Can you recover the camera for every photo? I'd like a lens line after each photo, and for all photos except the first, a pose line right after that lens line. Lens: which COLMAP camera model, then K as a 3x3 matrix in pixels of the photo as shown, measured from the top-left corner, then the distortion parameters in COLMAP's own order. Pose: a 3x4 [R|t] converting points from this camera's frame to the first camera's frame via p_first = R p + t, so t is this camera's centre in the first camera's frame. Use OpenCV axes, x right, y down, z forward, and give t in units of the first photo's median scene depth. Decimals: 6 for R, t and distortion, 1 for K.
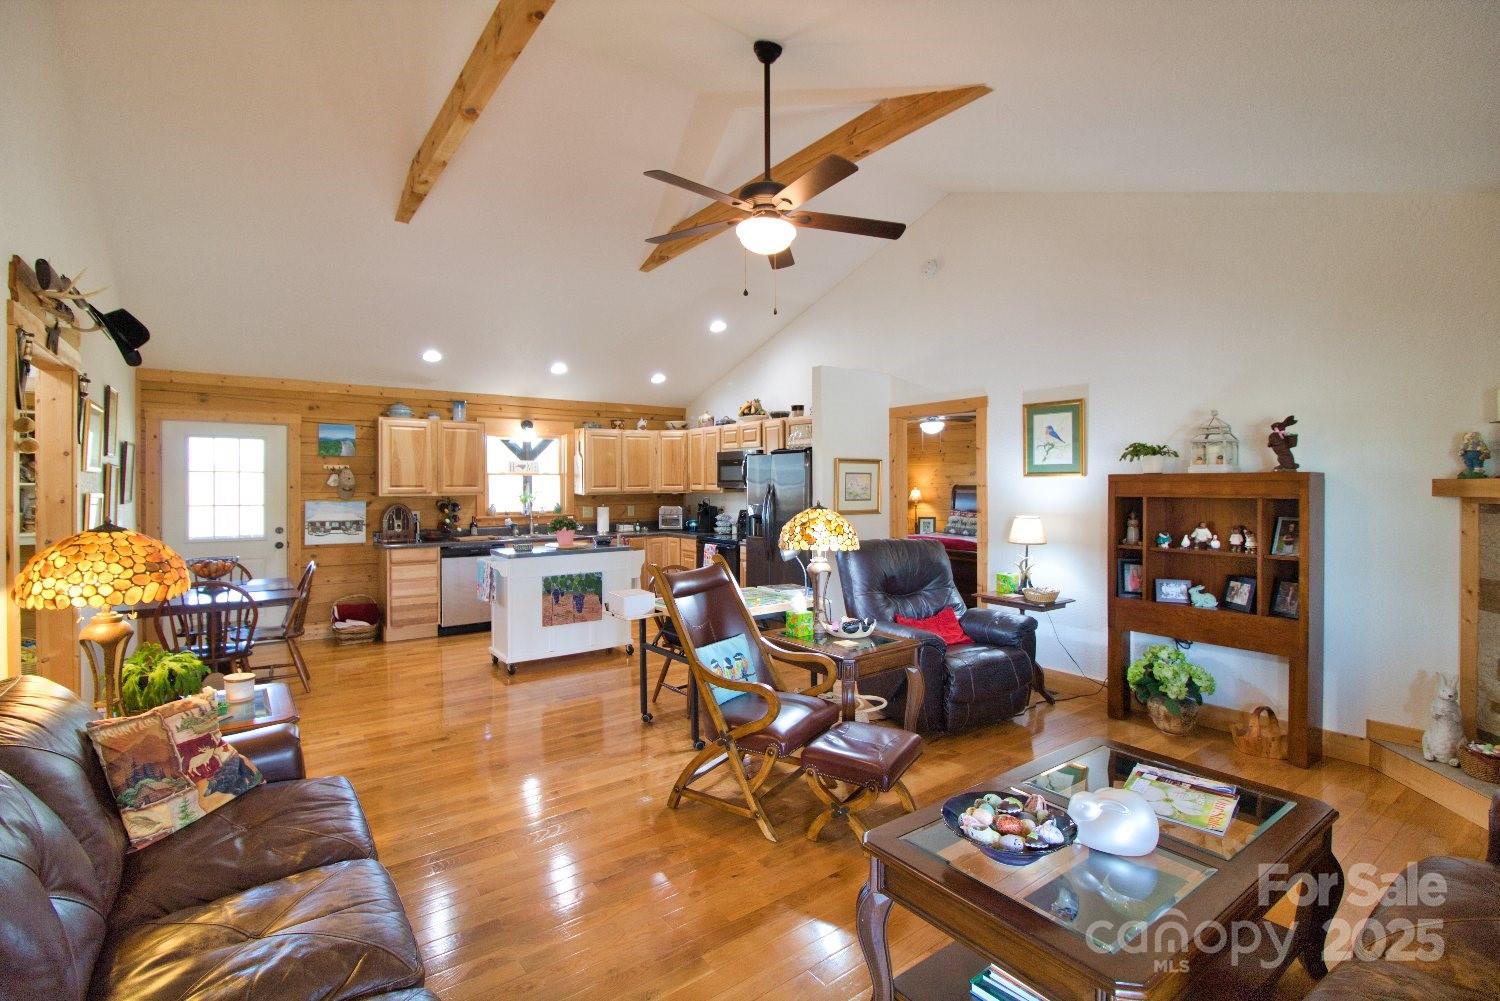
lens RADIAL K [[701.6, 0, 754.6], [0, 701.6, 493.1], [0, 0, 1]] dist [-0.001334, 0.000023]
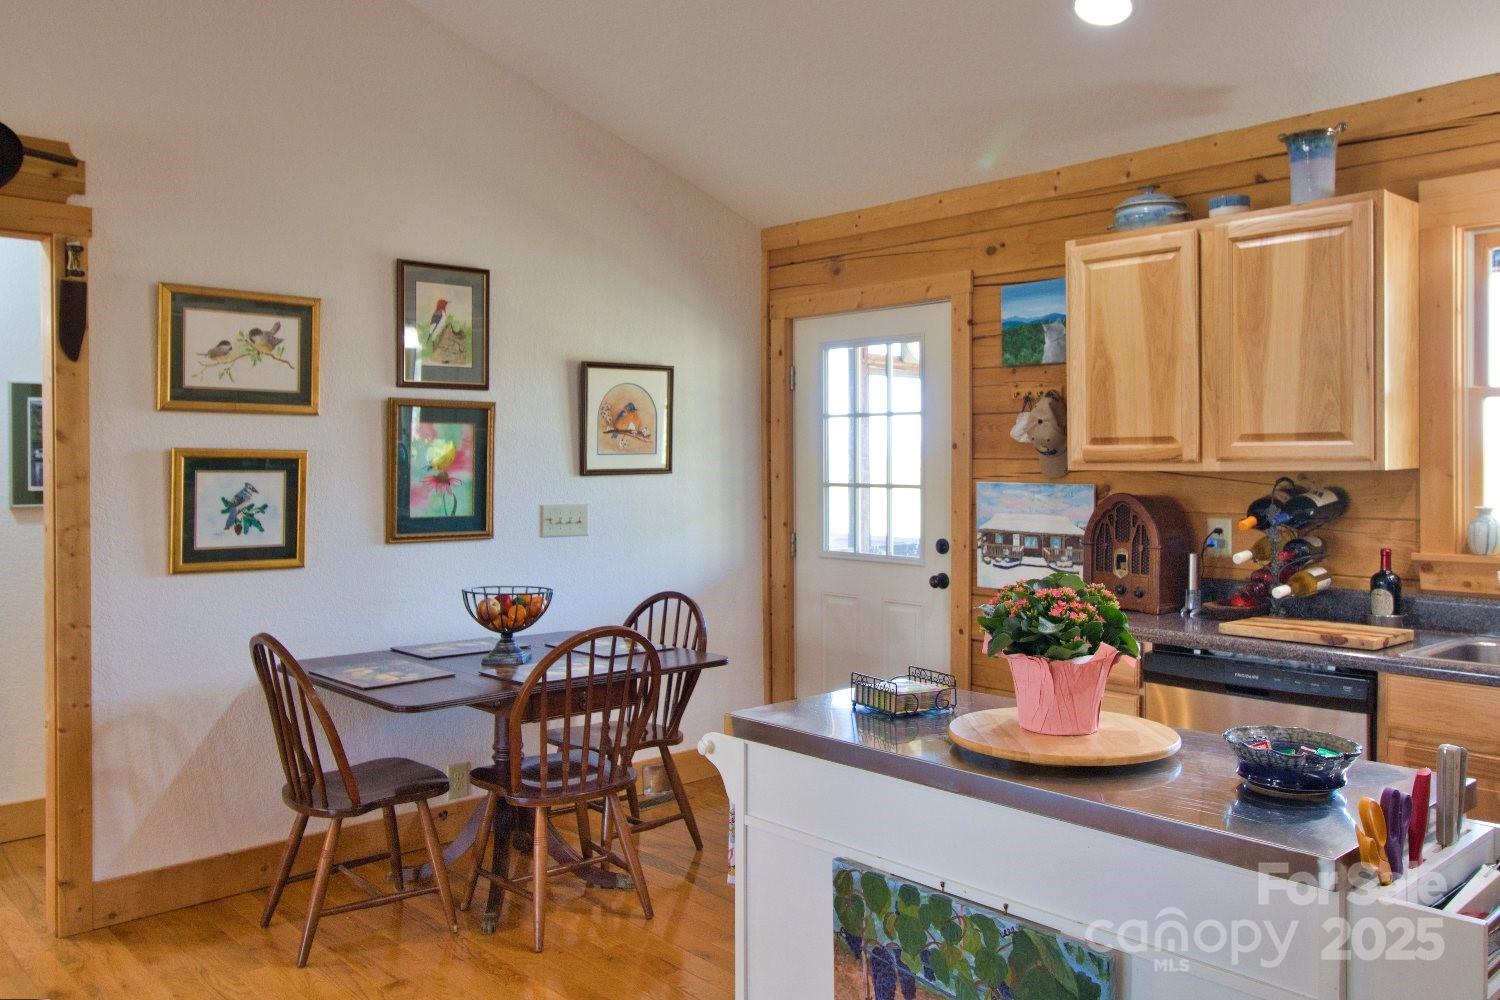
lens RADIAL K [[1174.0, 0, 749.1], [0, 1174.0, 489.1], [0, 0, 1]] dist [0.009228, 0.000078]
pose [[0.126420, 0.020890, -0.991757, 0.023711], [-0.013969, 0.999717, 0.019277, 0.005183], [0.991878, 0.011417, 0.126676, 0.756145]]
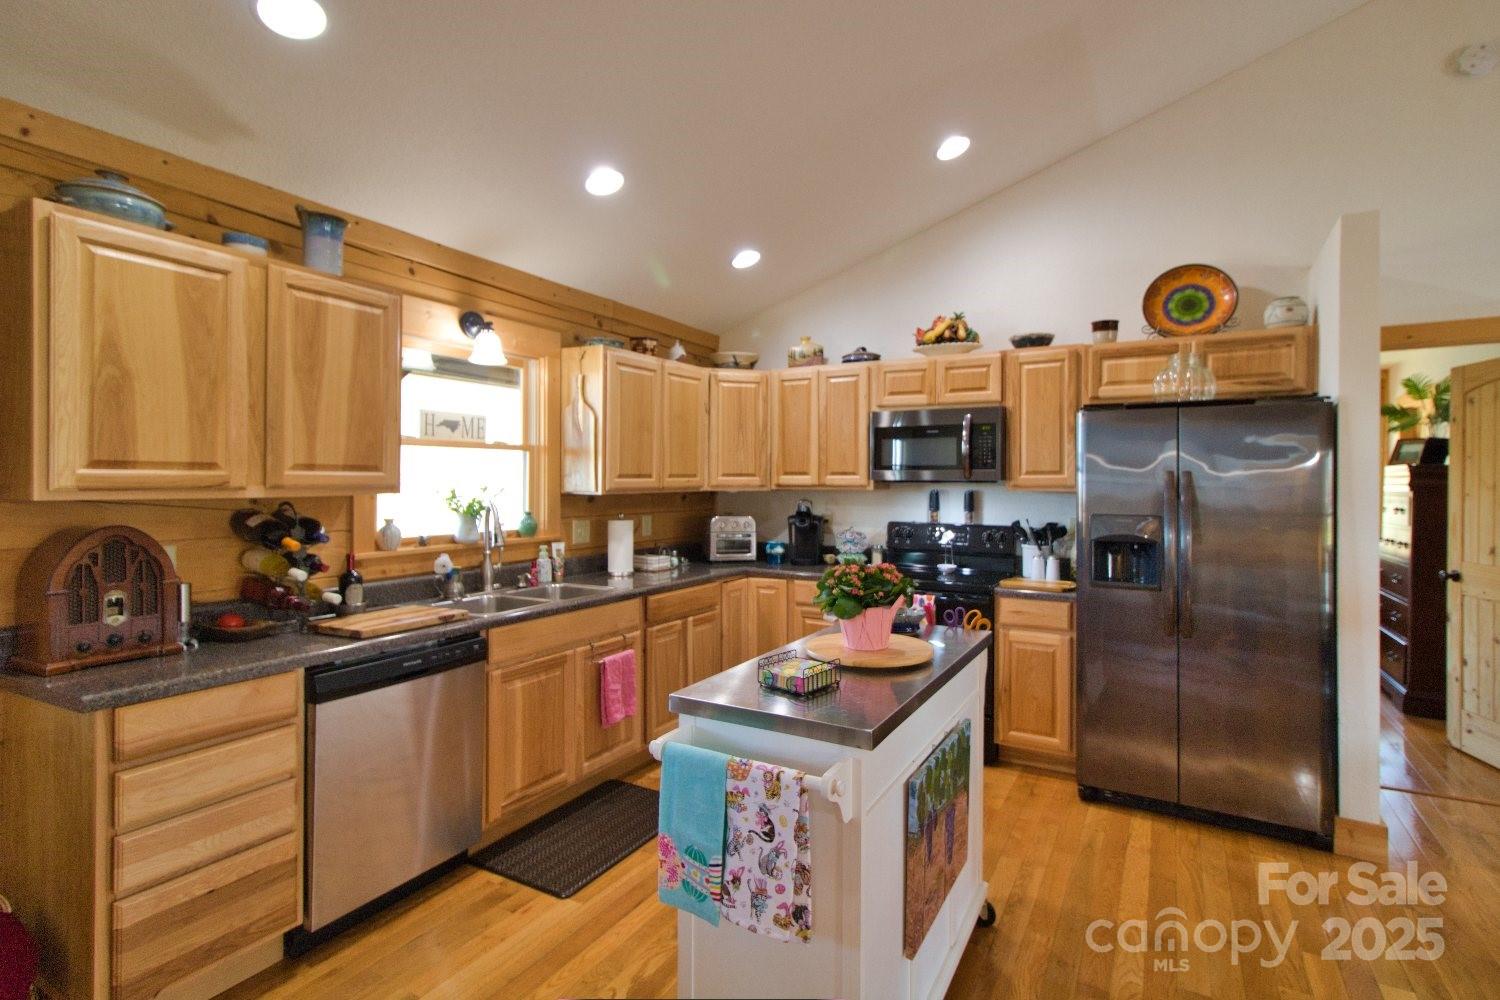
lens RADIAL K [[701.6, 0, 748.7], [0, 701.6, 487.8], [0, 0, 1]] dist [-0.001334, 0.000023]
pose [[0.902728, 0.003678, 0.430195, -0.400314], [-0.000695, 0.999975, -0.007091, 0.001871], [-0.430210, 0.006102, 0.902708, 0.637539]]
